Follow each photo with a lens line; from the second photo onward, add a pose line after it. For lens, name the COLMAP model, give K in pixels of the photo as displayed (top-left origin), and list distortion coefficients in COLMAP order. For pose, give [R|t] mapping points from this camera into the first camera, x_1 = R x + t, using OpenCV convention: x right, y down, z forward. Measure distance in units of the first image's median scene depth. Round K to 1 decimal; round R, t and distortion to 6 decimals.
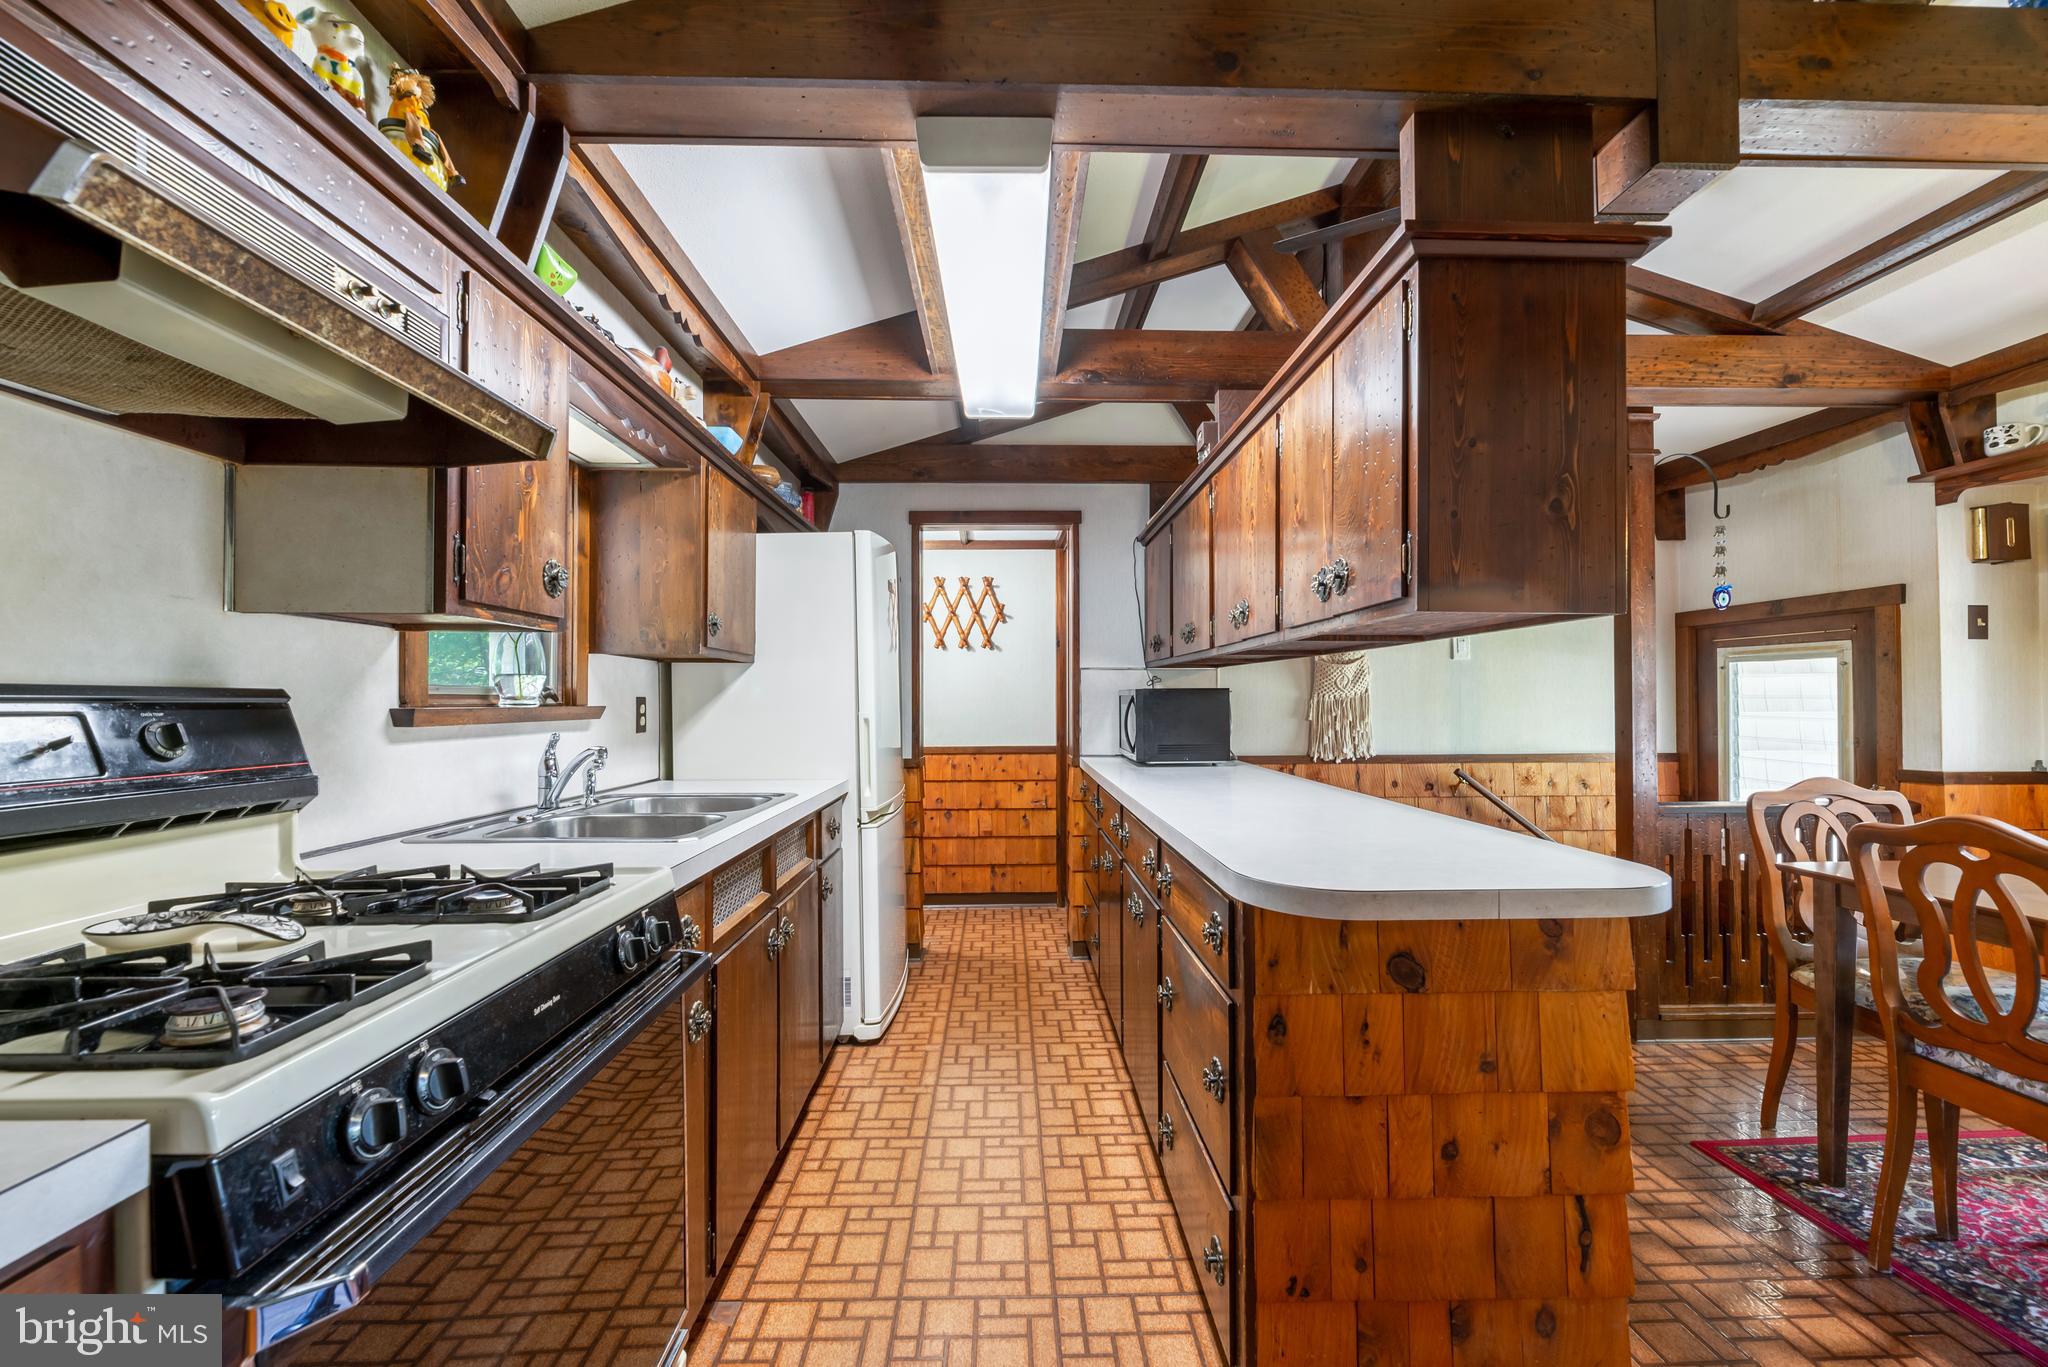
lens RADIAL K [[836.3, 0, 1022.0], [0, 836.3, 692.2], [0, 0, 1]] dist [-0.002141, -0.000446]
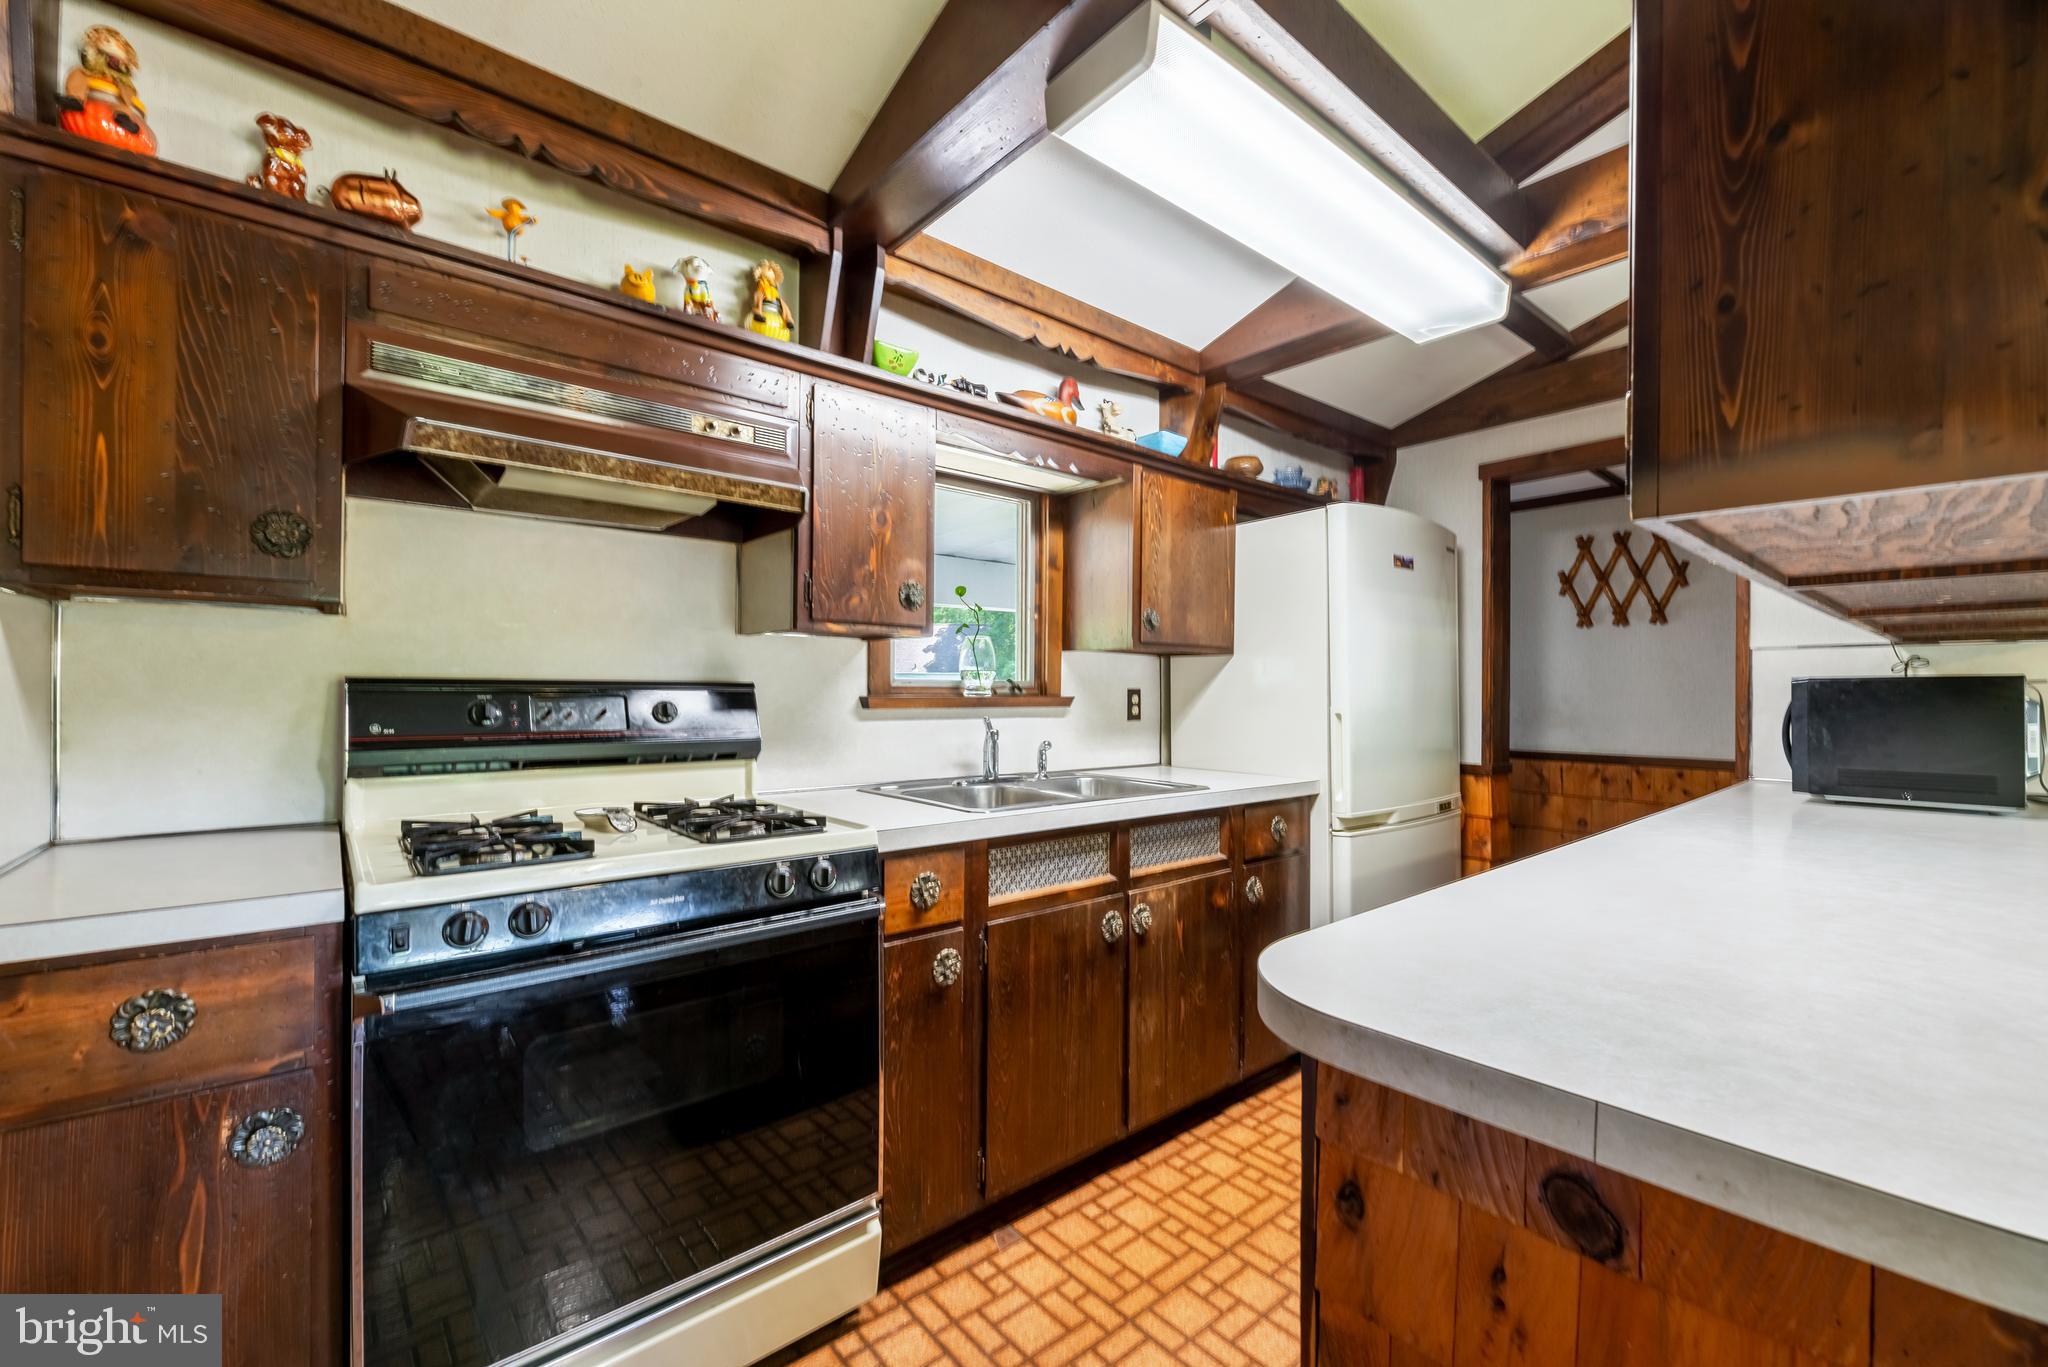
lens RADIAL K [[827.7, 0, 1030.2], [0, 827.7, 690.2], [0, 0, 1]] dist [-0.001648, -0.000261]
pose [[0.628543, 0.003141, -0.777768, 0.330266], [0.002060, 0.999982, 0.005703, 0.001054], [0.777772, -0.005187, 0.628525, 0.208007]]
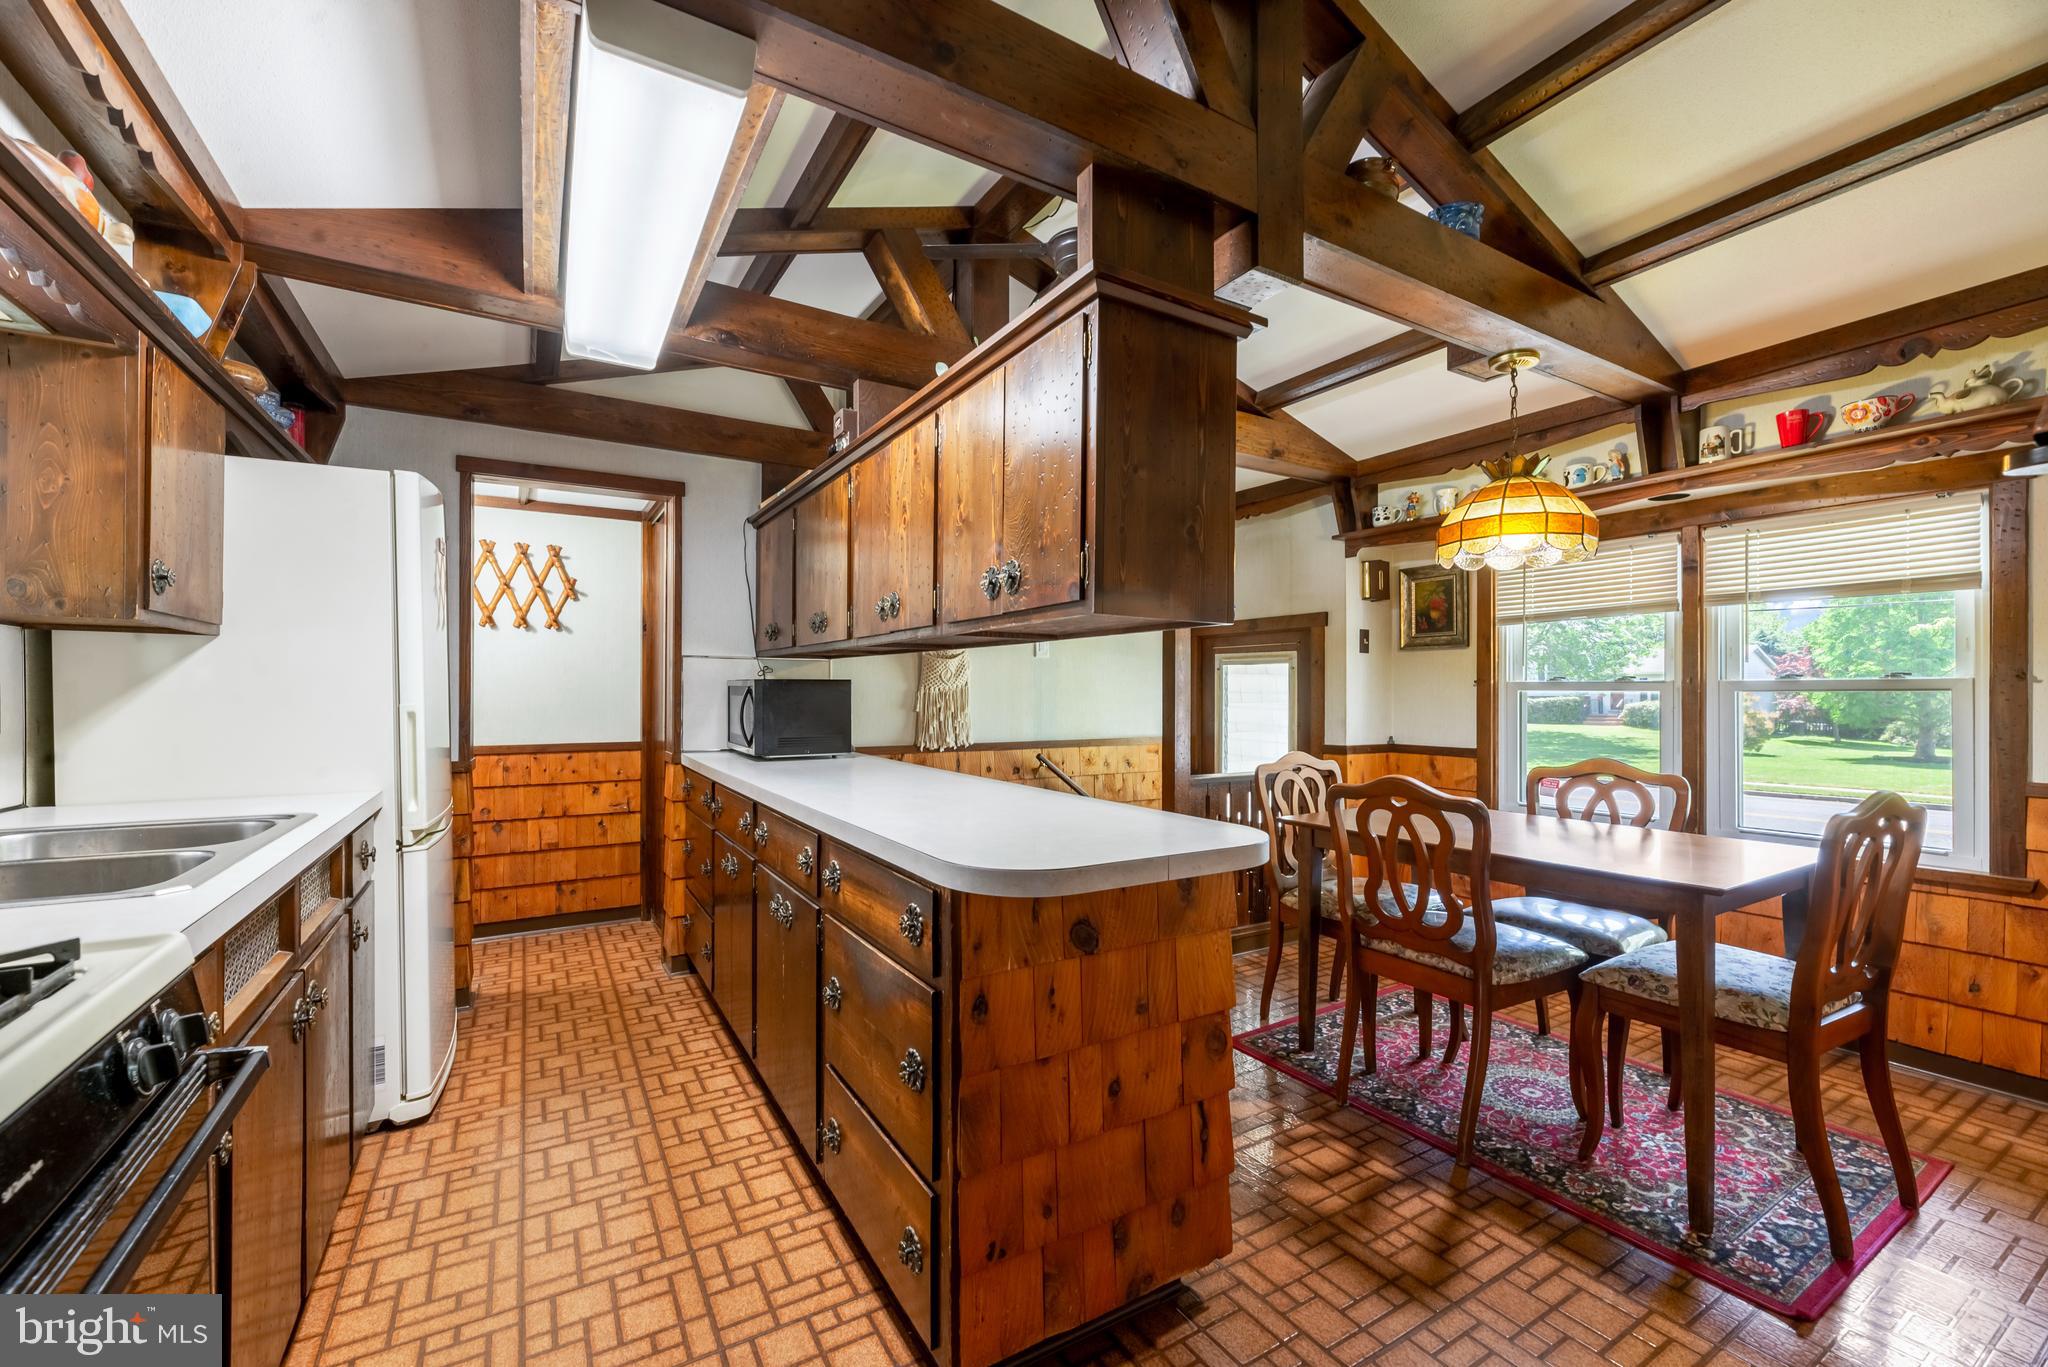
lens RADIAL K [[834.9, 0, 1024.8], [0, 834.9, 692.2], [0, 0, 1]] dist [-0.000284, -0.000393]
pose [[0.868746, 0.006577, 0.495214, -0.082863], [-0.011427, 0.999912, 0.006765, 0.001034], [-0.495125, -0.011536, 0.868745, 0.039260]]
